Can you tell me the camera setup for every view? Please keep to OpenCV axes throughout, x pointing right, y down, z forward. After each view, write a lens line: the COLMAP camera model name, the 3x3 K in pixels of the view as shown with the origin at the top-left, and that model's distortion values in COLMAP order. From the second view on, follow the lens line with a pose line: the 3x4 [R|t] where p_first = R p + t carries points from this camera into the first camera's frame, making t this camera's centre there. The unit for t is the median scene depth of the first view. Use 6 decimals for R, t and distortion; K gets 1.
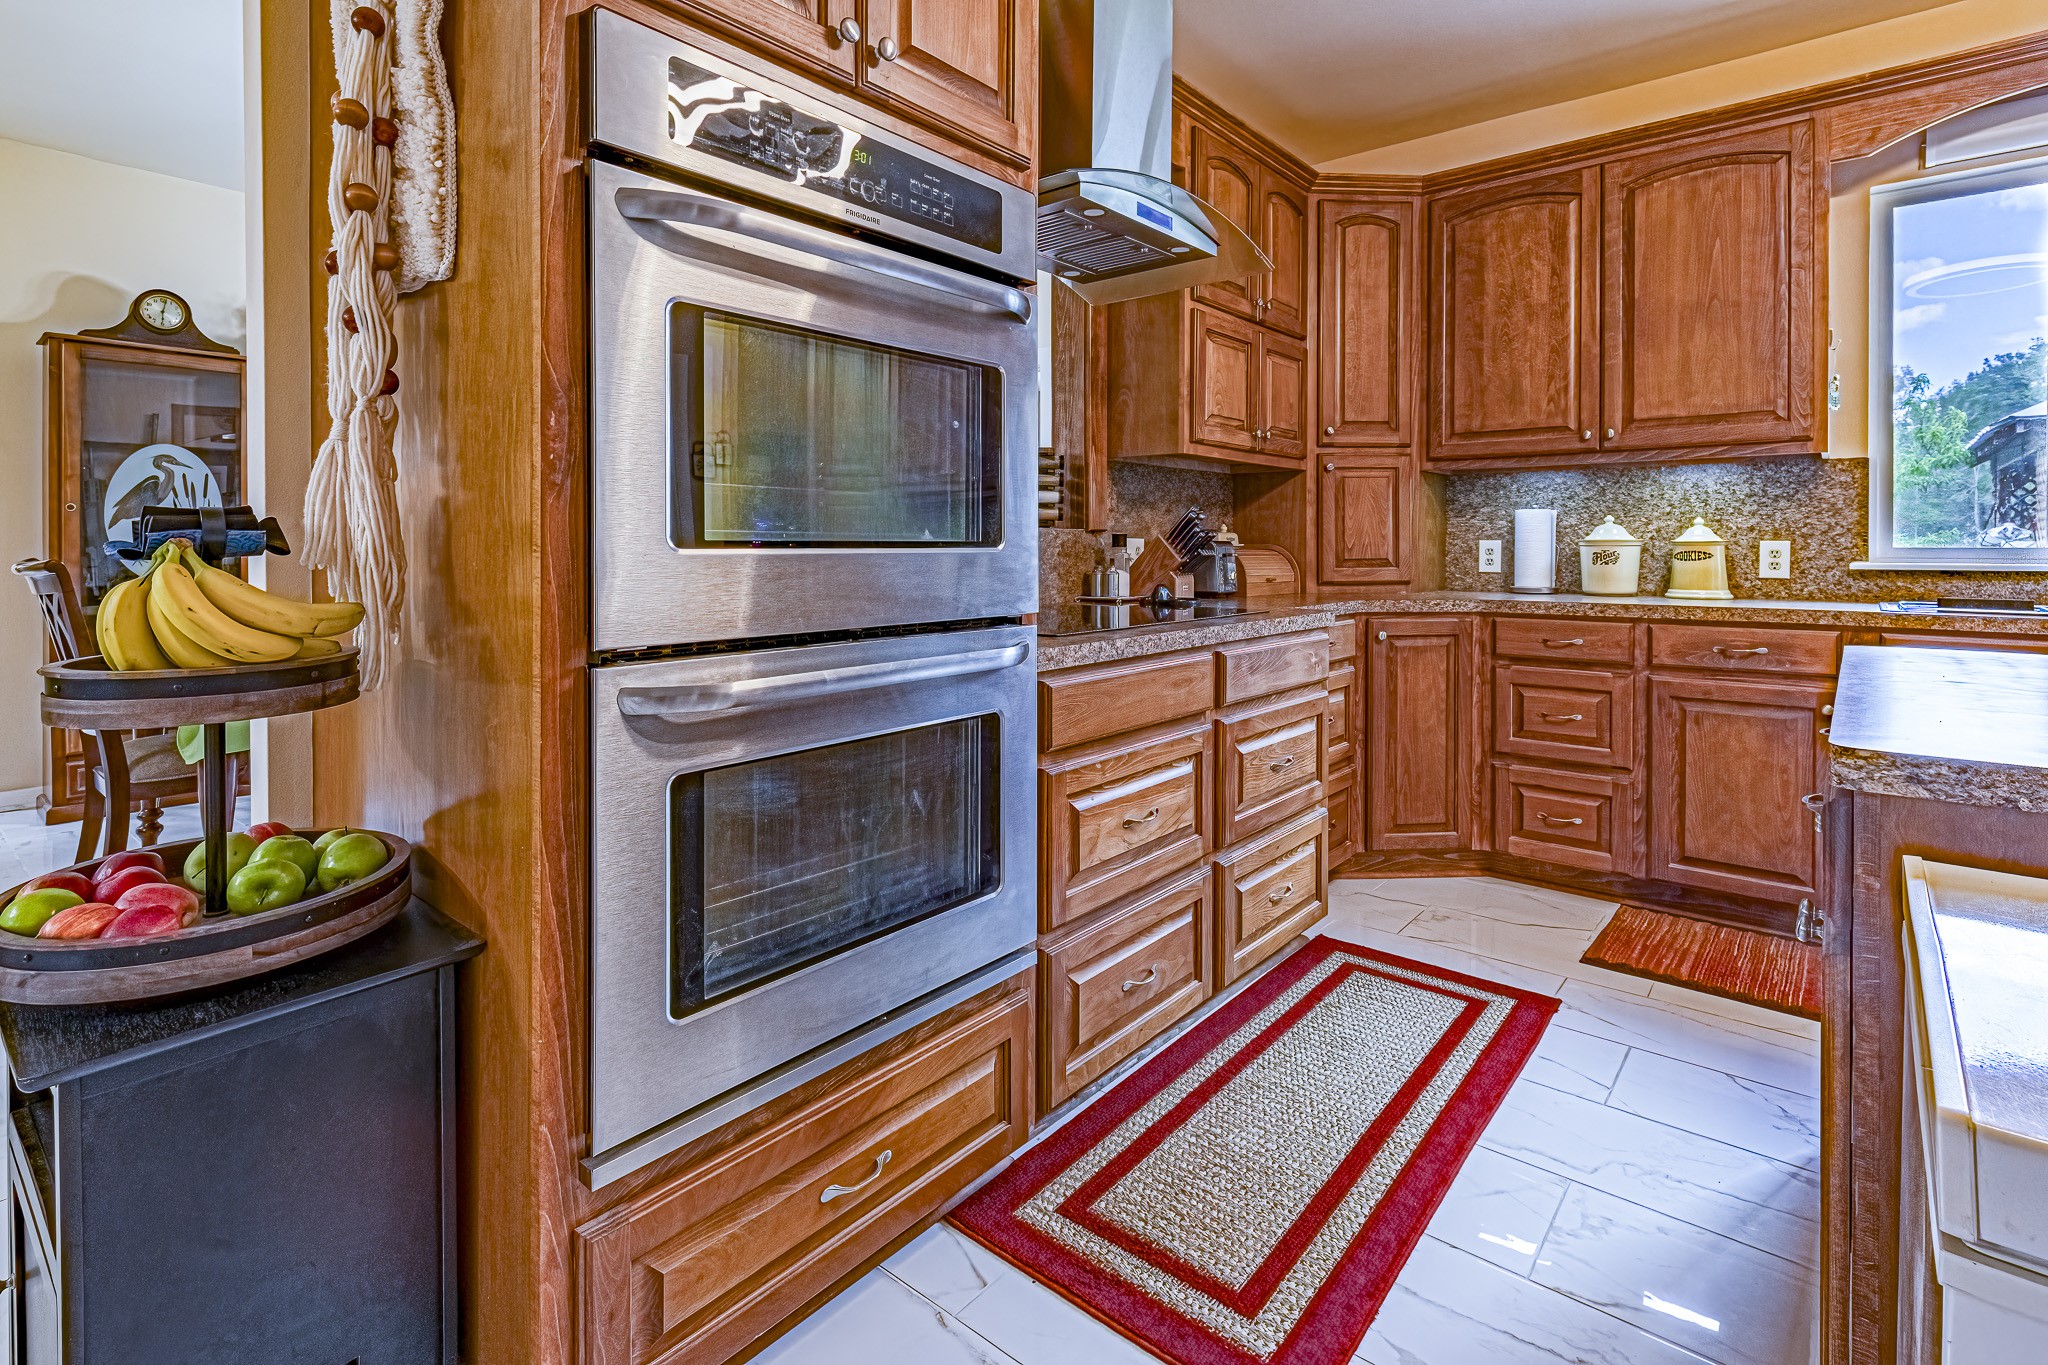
lens RADIAL K [[1002.9, 0, 1021.1], [0, 1002.9, 551.6], [0, 0, 1]] dist [-0.000731, -0.000096]
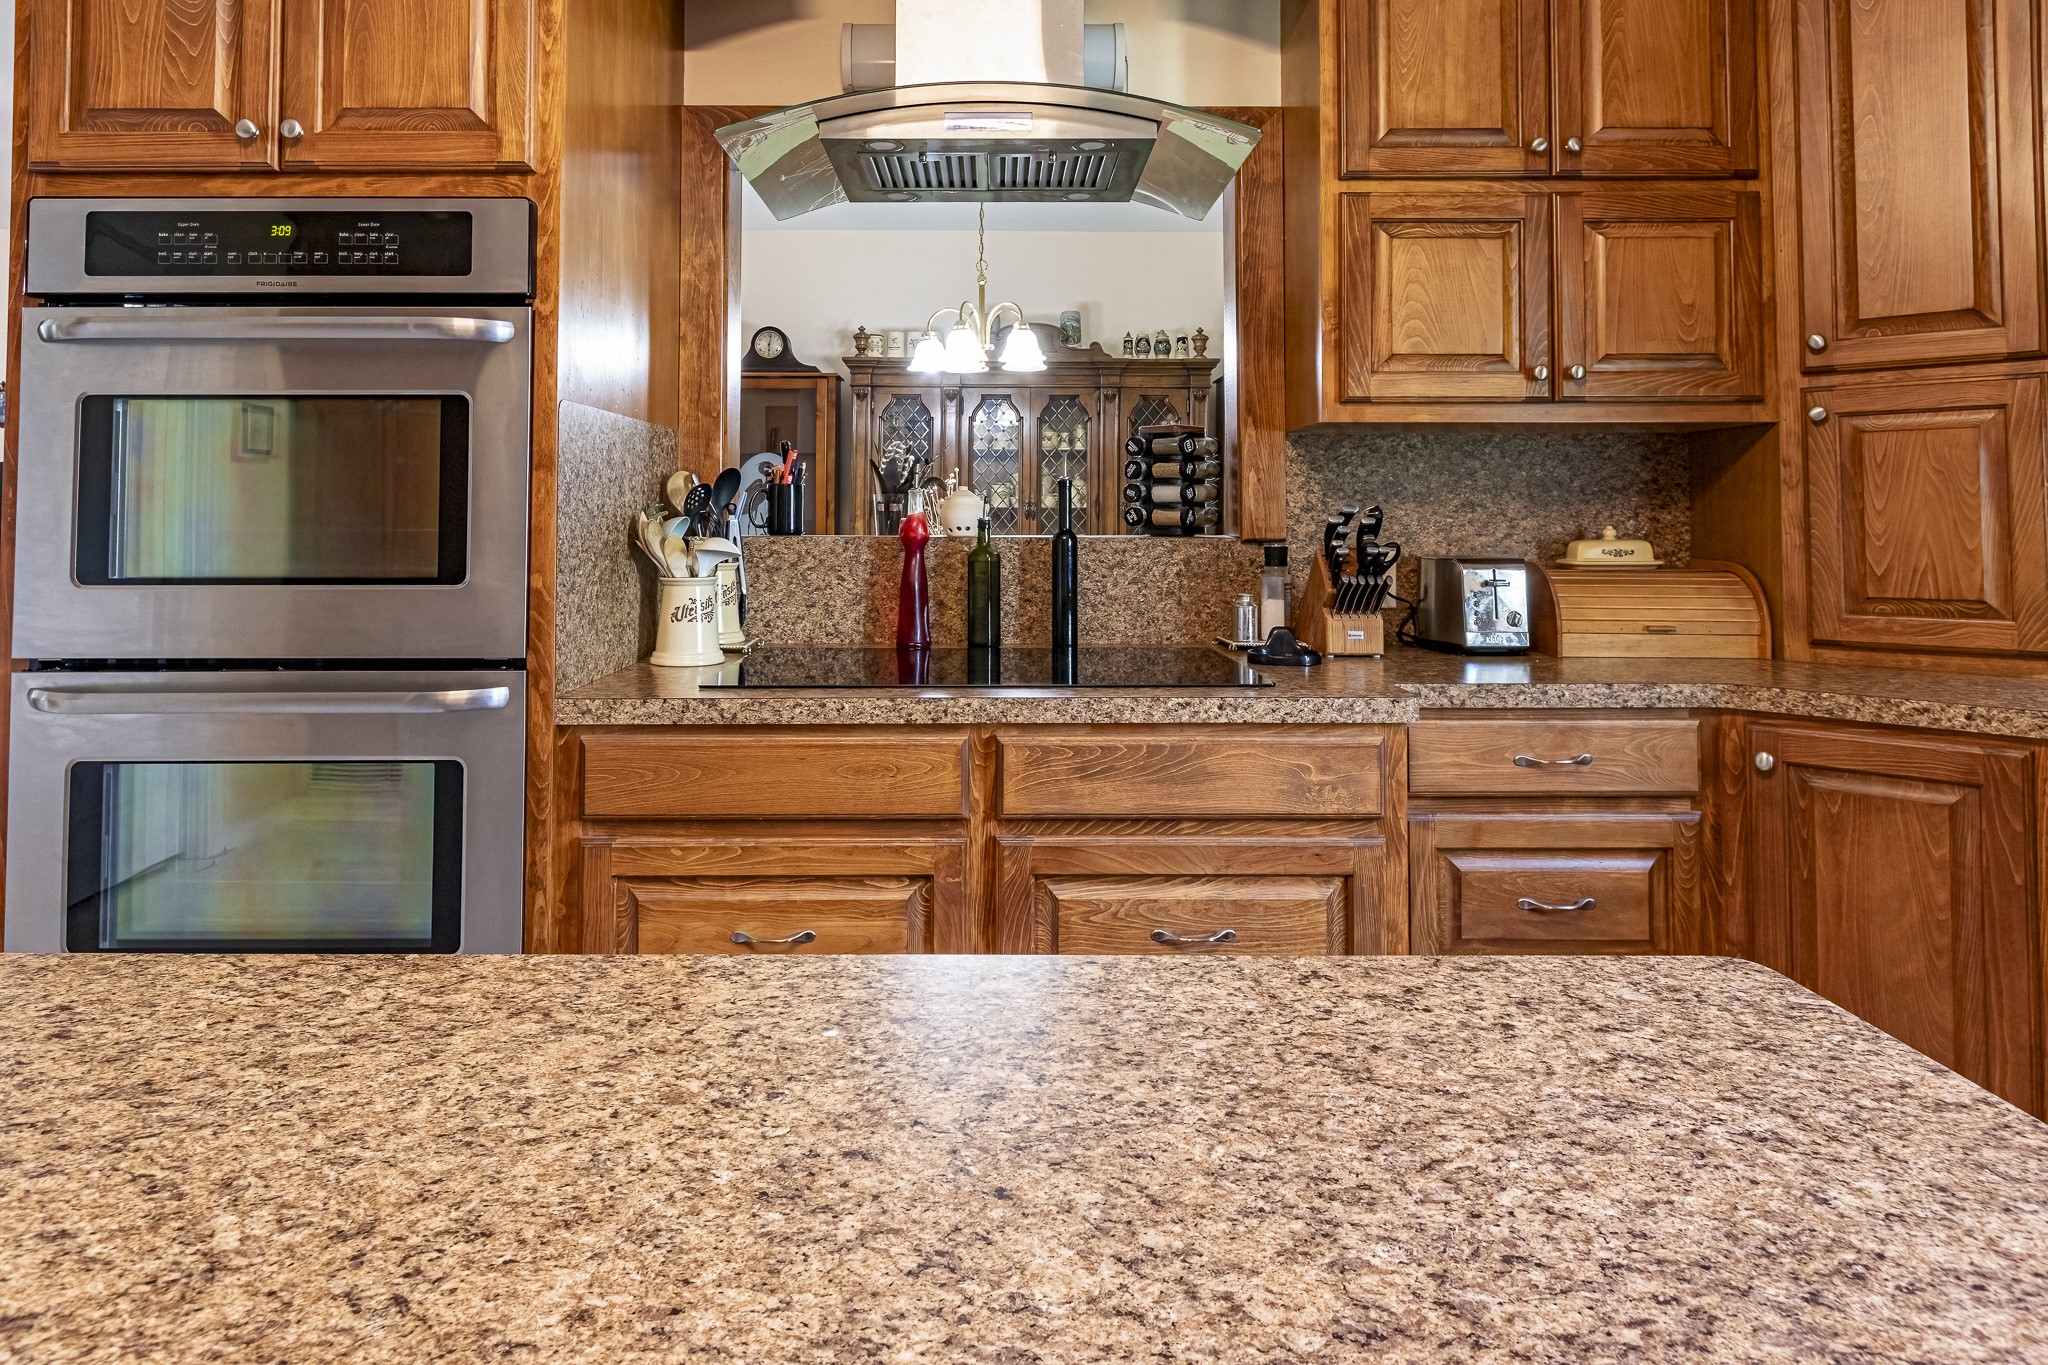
lens RADIAL K [[1252.0, 0, 1023.6], [0, 1252.0, 466.7], [0, 0, 1]] dist [0.002513, 0.000338]
pose [[0.637685, -0.030593, -0.769690, 0.600208], [-0.003029, 0.999104, -0.042221, -0.032958], [0.770291, 0.029255, 0.637021, 0.321253]]
